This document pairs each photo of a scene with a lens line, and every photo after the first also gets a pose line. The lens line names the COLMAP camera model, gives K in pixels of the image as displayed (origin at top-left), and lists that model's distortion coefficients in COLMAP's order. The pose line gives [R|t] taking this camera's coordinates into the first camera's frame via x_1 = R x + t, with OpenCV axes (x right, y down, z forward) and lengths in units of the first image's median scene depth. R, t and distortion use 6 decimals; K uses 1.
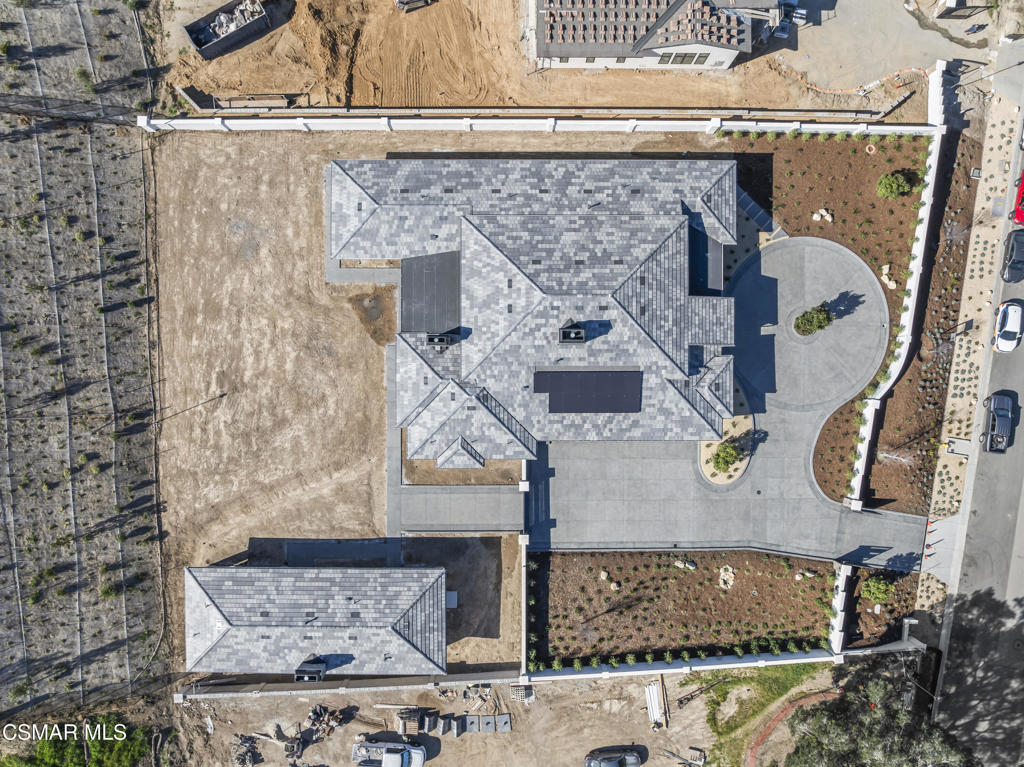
lens RADIAL K [[720.5, 0, 516.3], [0, 720.5, 379.7], [0, 0, 1]] dist [-0.041690, 0.004613]
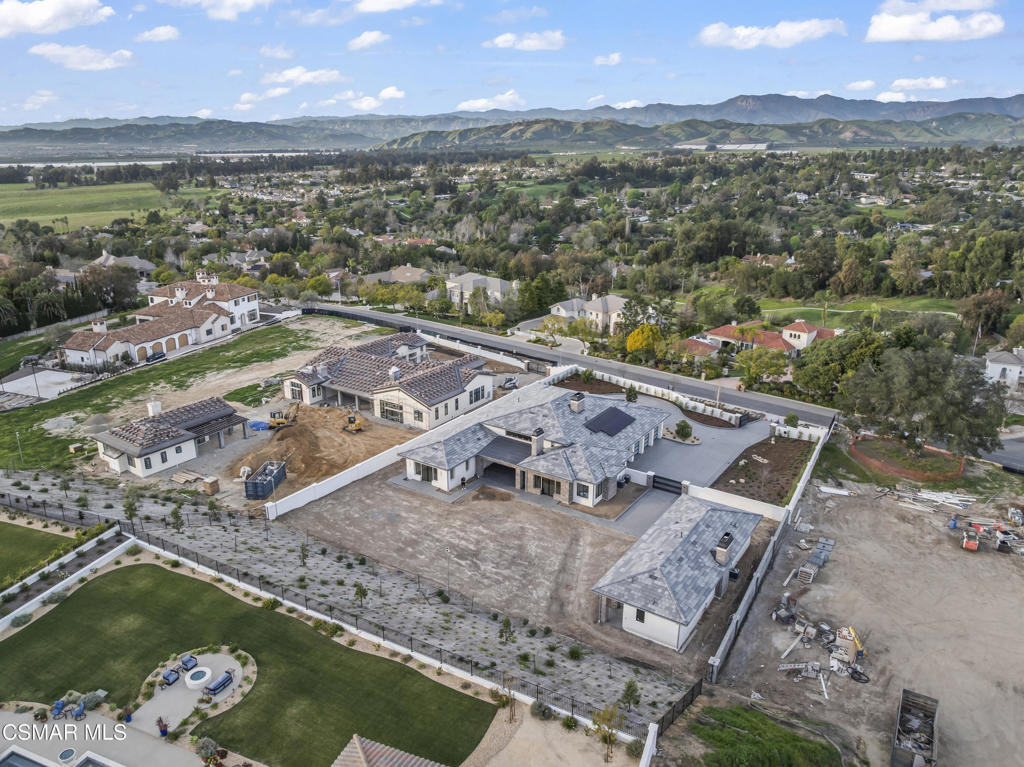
lens RADIAL K [[720.5, 0, 516.3], [0, 720.5, 379.7], [0, 0, 1]] dist [-0.041690, 0.004613]
pose [[0.555465, -0.265012, 0.788179, -1.207933], [0.831523, 0.170975, -0.528524, 0.642915], [0.005306, 0.948966, 0.315334, 0.356442]]
